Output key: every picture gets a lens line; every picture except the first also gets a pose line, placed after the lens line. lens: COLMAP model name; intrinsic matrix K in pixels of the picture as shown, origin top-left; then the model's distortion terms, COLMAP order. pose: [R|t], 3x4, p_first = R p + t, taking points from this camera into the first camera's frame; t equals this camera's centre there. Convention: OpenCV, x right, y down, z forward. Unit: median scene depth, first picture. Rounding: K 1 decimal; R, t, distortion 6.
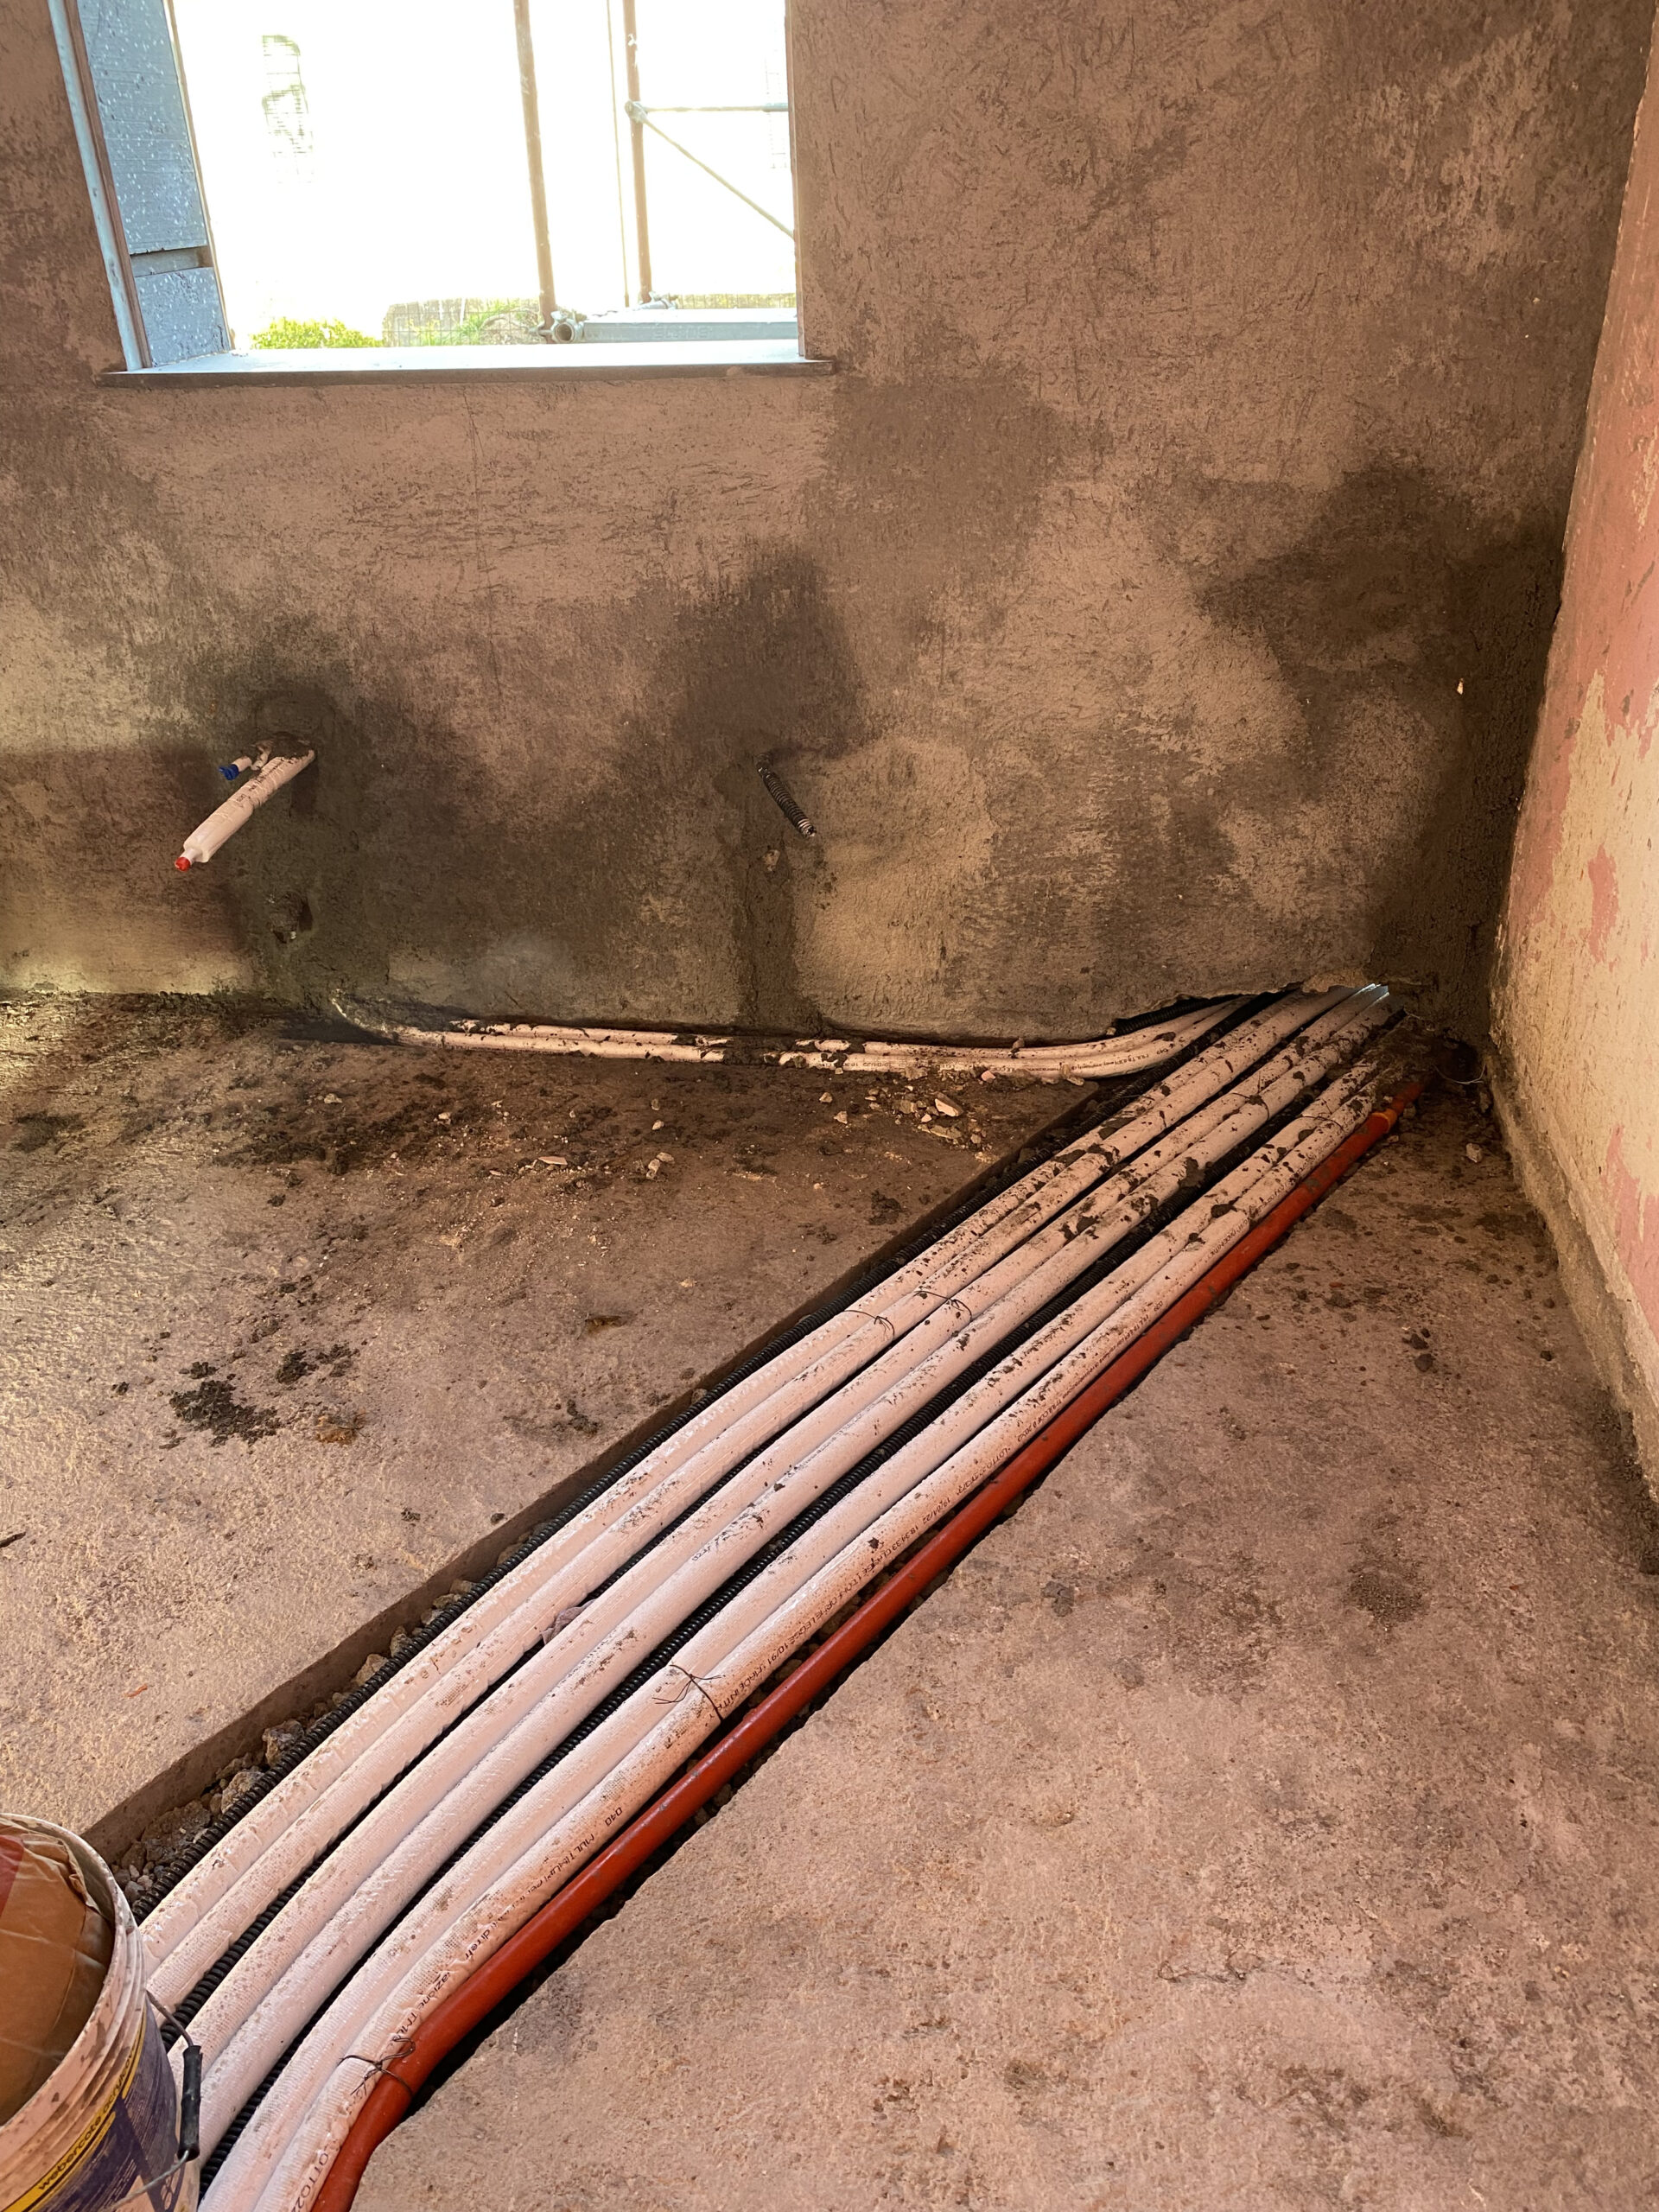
lens RADIAL K [[1718.9, 0, 829.5], [0, 1718.9, 1106.0], [0, 0, 1]] dist [0.031975, -0.018021]
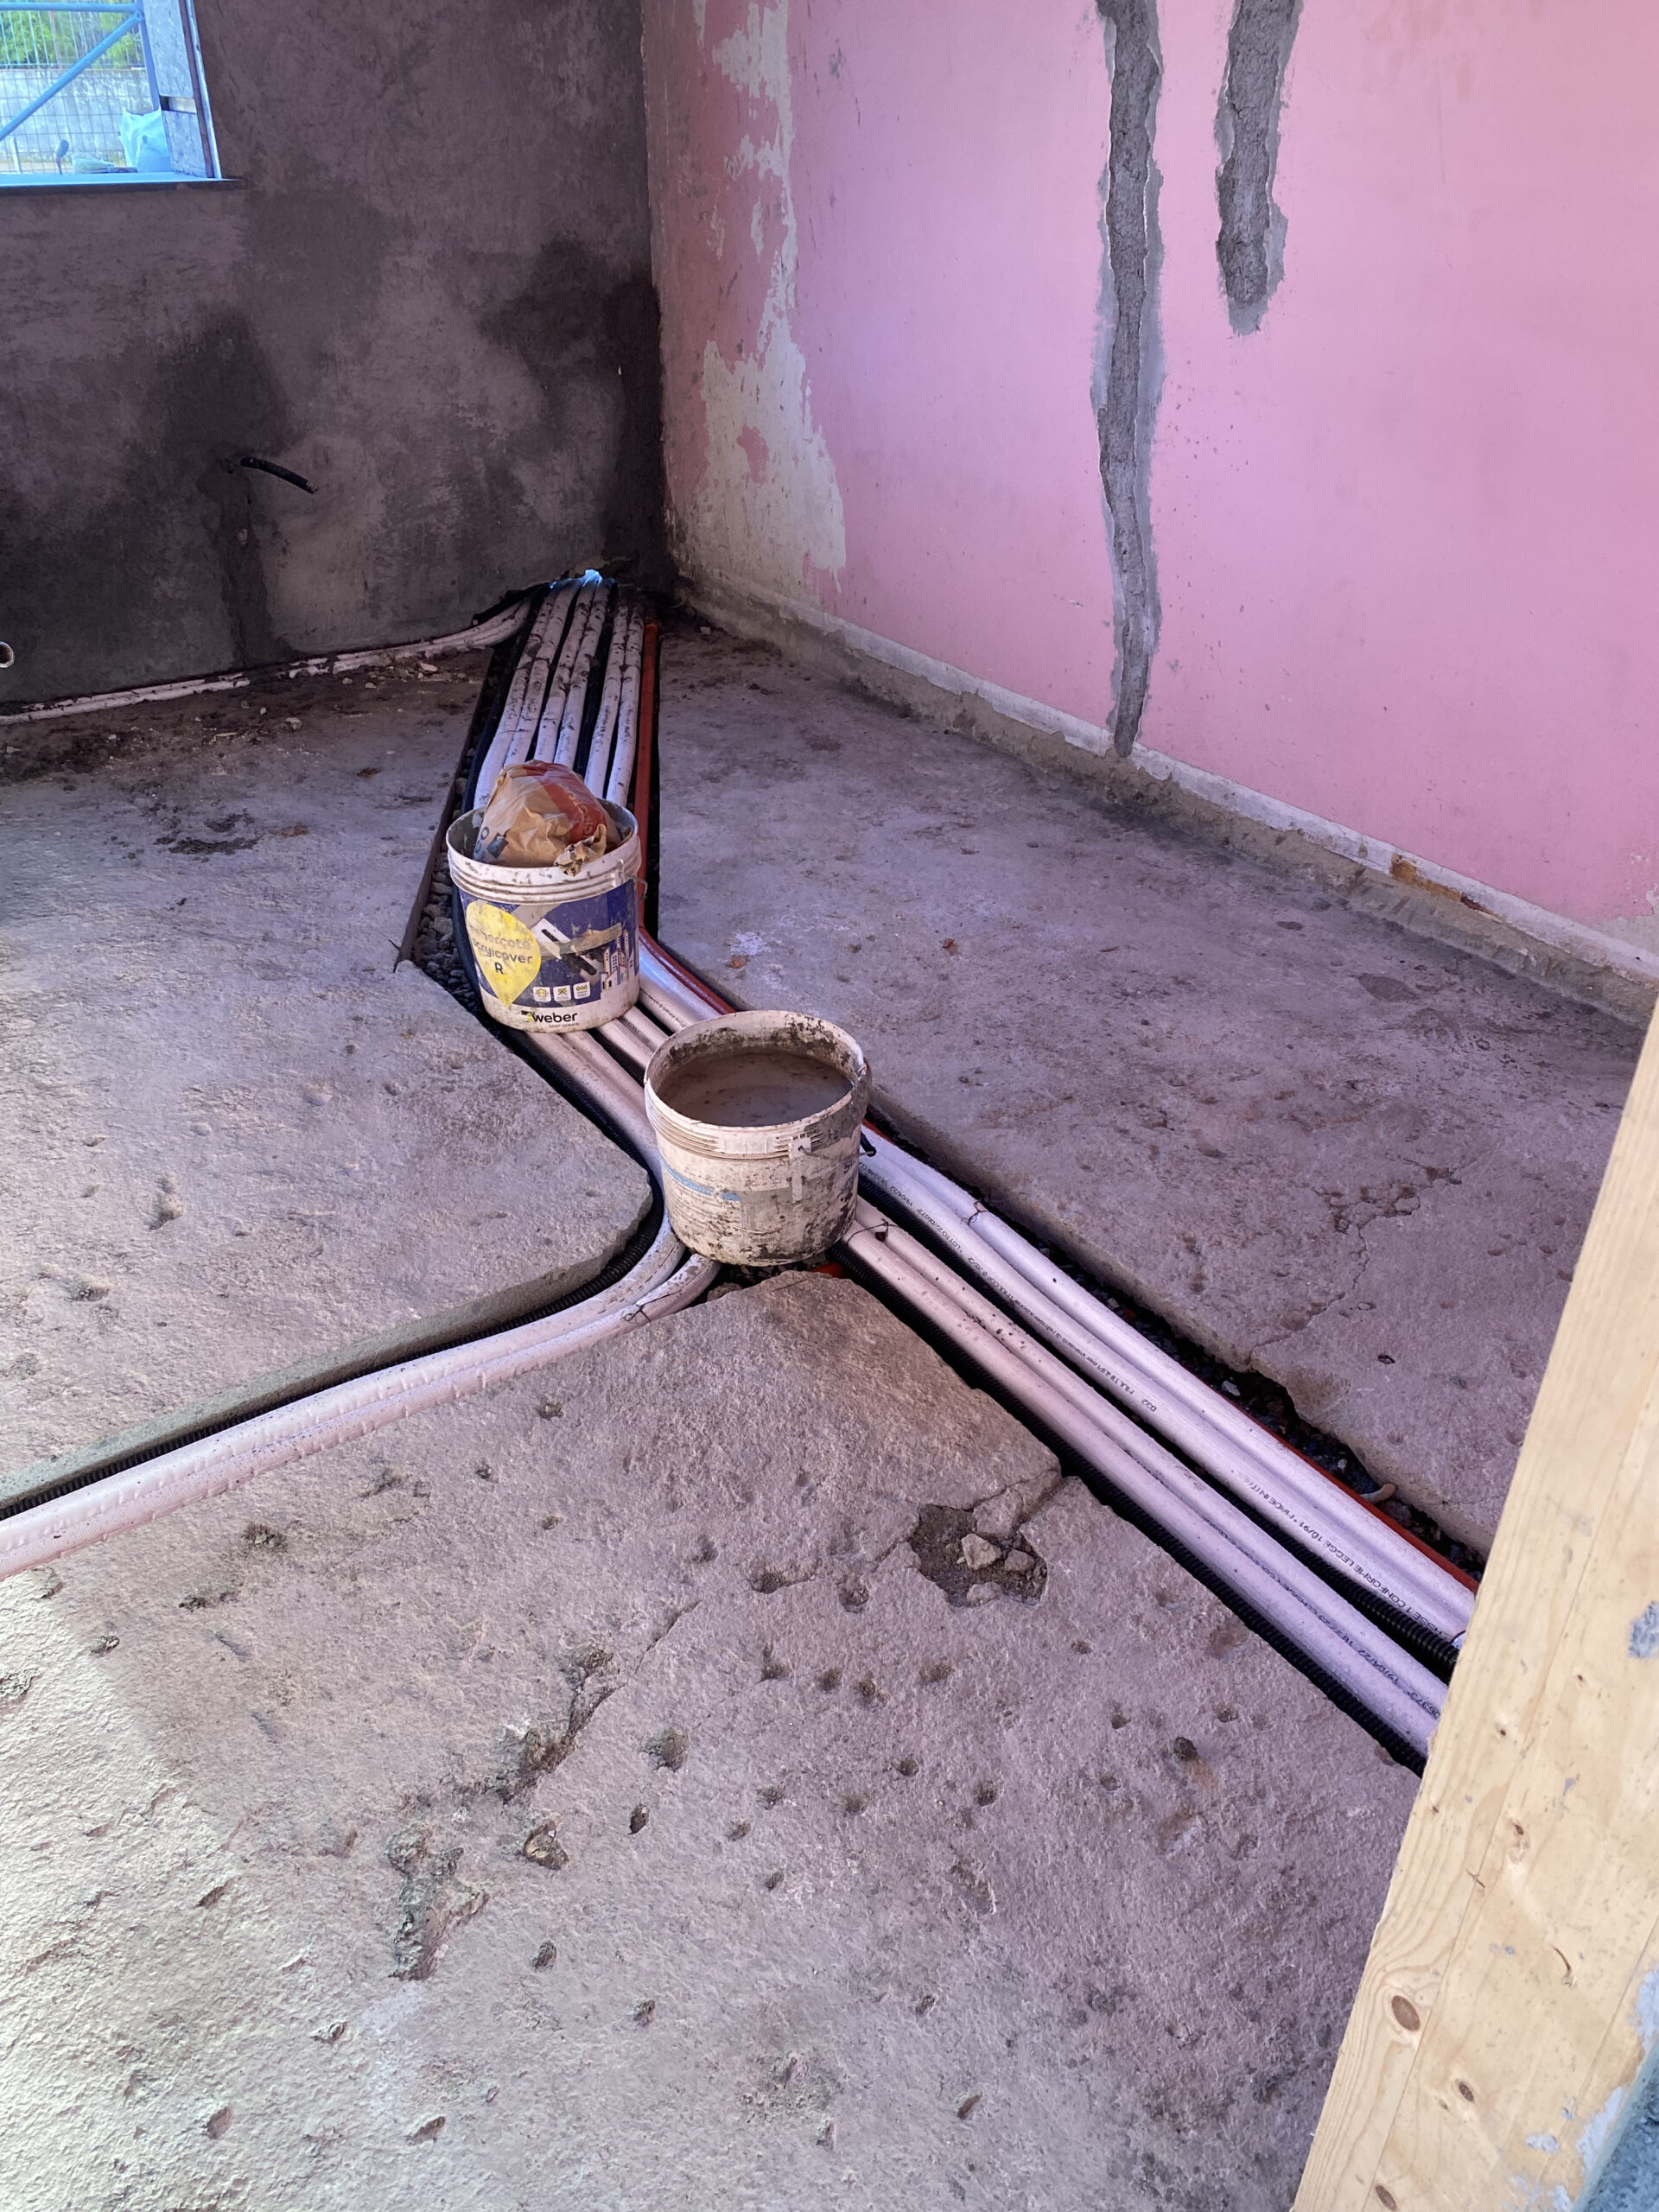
lens RADIAL K [[1718.9, 0, 829.5], [0, 1718.9, 1106.0], [0, 0, 1]] dist [0.031975, -0.018021]
pose [[0.732020, -0.323749, 0.599444, -0.782492], [0.302371, 0.942857, 0.139975, 0.285443], [-0.610506, 0.078790, 0.788082, -0.472039]]
